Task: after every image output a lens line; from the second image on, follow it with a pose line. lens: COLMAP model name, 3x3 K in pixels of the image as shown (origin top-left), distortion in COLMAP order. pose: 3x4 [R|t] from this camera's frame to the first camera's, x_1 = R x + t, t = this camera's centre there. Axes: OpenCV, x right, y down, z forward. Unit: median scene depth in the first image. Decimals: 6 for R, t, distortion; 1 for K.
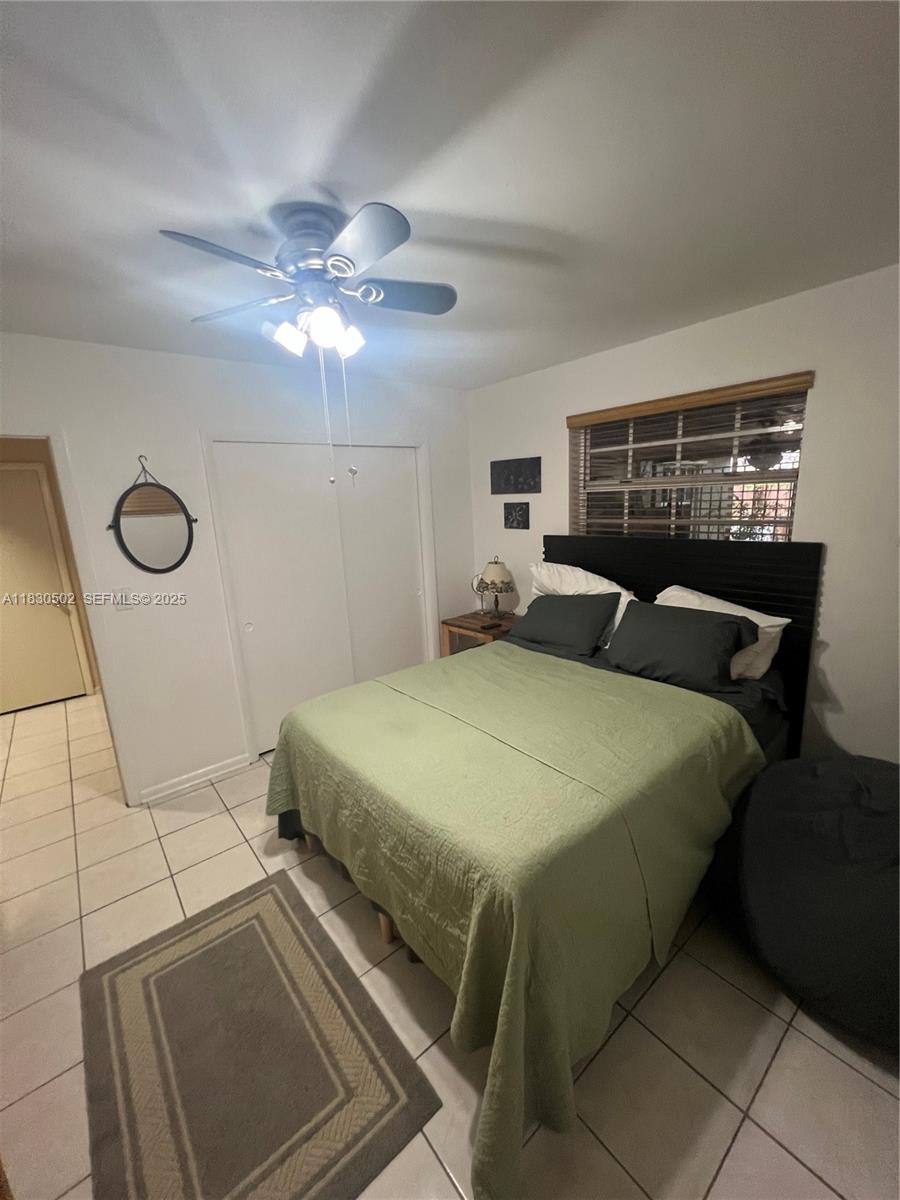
lens RADIAL K [[482.7, 0, 447.8], [0, 482.7, 604.5], [0, 0, 1]] dist [-0.001557, 0.000964]
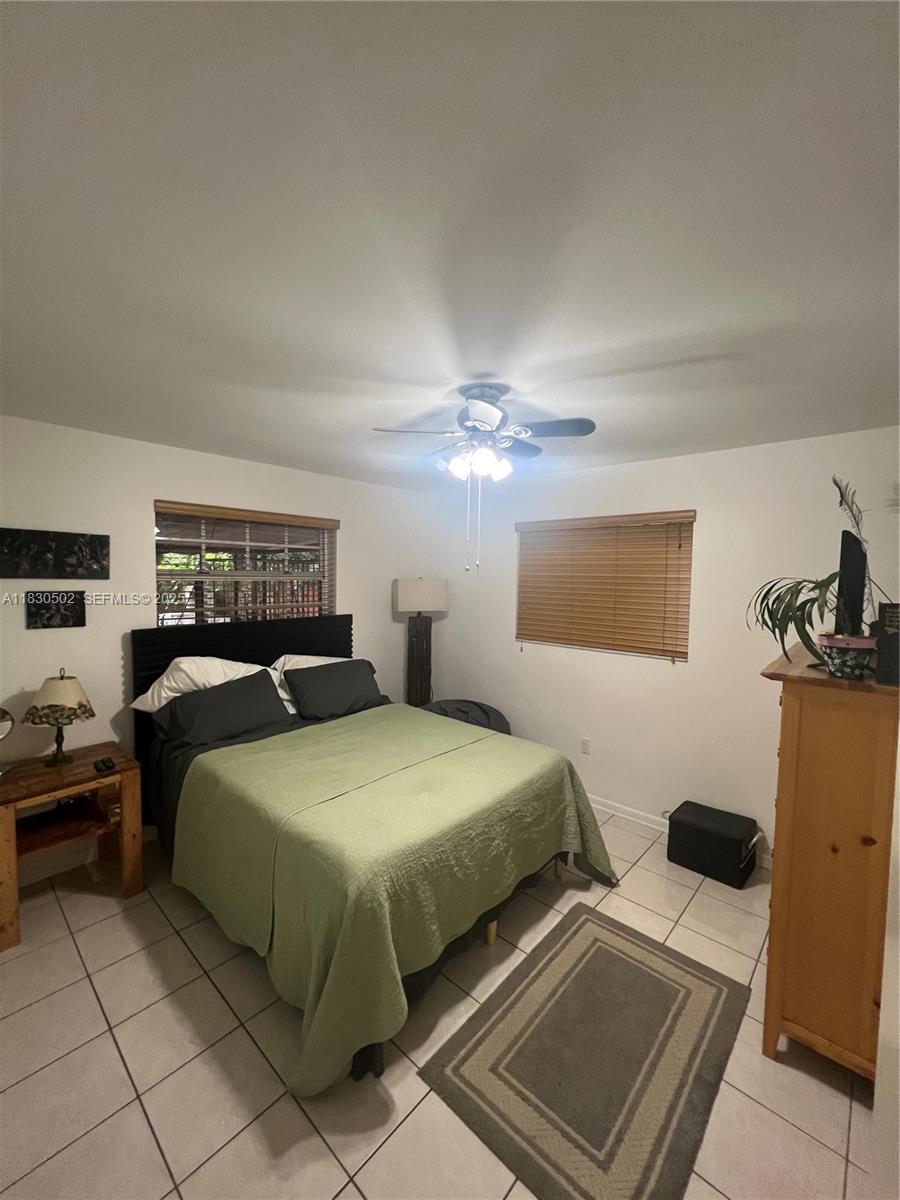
lens RADIAL K [[482.7, 0, 447.9], [0, 482.7, 604.7], [0, 0, 1]] dist [-0.001557, 0.000964]
pose [[-0.149534, -0.016110, 0.988625, -0.957091], [0.210474, 0.976433, 0.047746, -0.155836], [-0.966095, 0.215220, -0.142619, 0.818146]]
